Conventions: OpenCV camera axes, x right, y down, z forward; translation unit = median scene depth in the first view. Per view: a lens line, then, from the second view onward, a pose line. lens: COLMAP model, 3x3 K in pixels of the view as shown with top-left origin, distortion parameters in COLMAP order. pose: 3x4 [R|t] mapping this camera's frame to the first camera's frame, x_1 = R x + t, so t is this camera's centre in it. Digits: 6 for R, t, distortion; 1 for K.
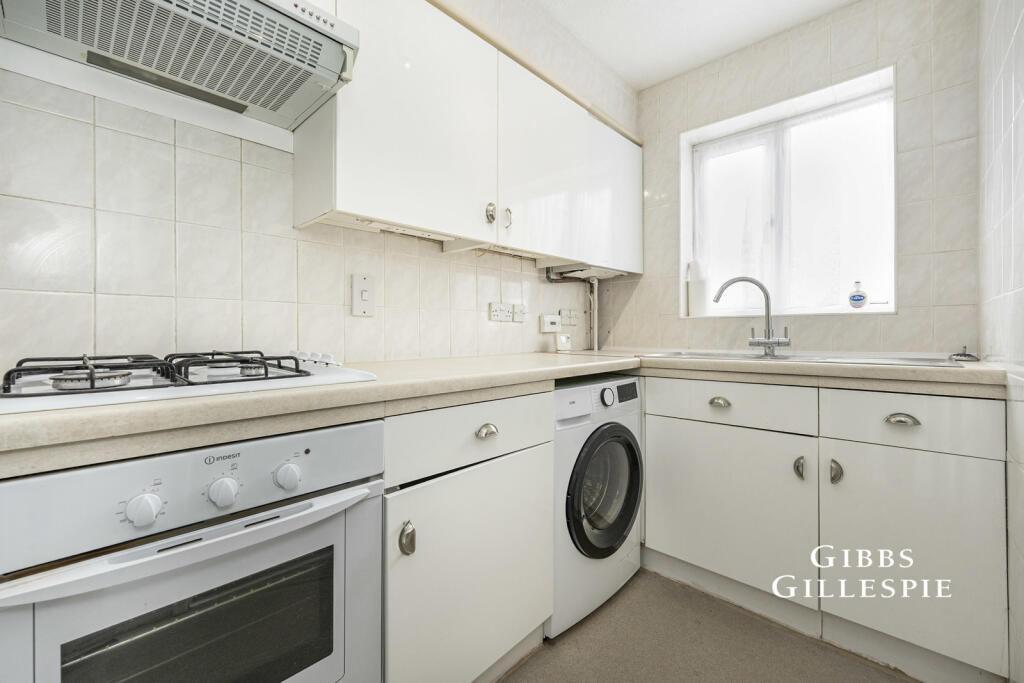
lens RADIAL K [[421.8, 0, 513.2], [0, 421.8, 333.4], [0, 0, 1]] dist [0.003717, -0.000073]
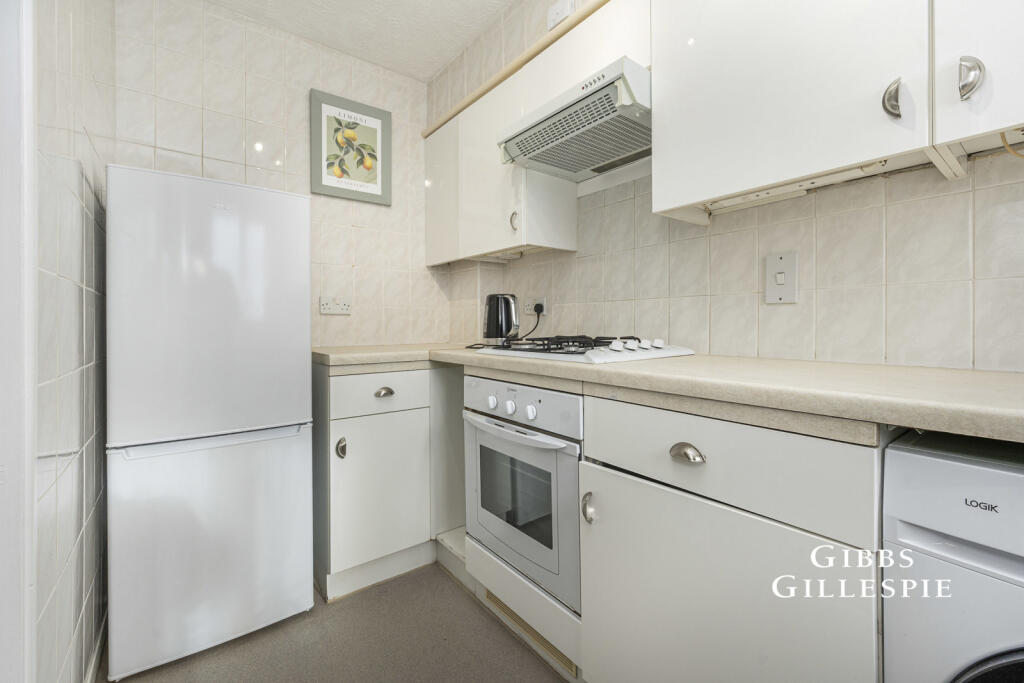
lens RADIAL K [[421.8, 0, 506.6], [0, 421.8, 325.3], [0, 0, 1]] dist [0.003717, -0.000073]
pose [[-0.160270, 0.004361, -0.987064, 0.789640], [-0.000695, 0.999989, 0.004531, -0.001822], [0.987073, 0.001412, -0.160265, 0.855434]]
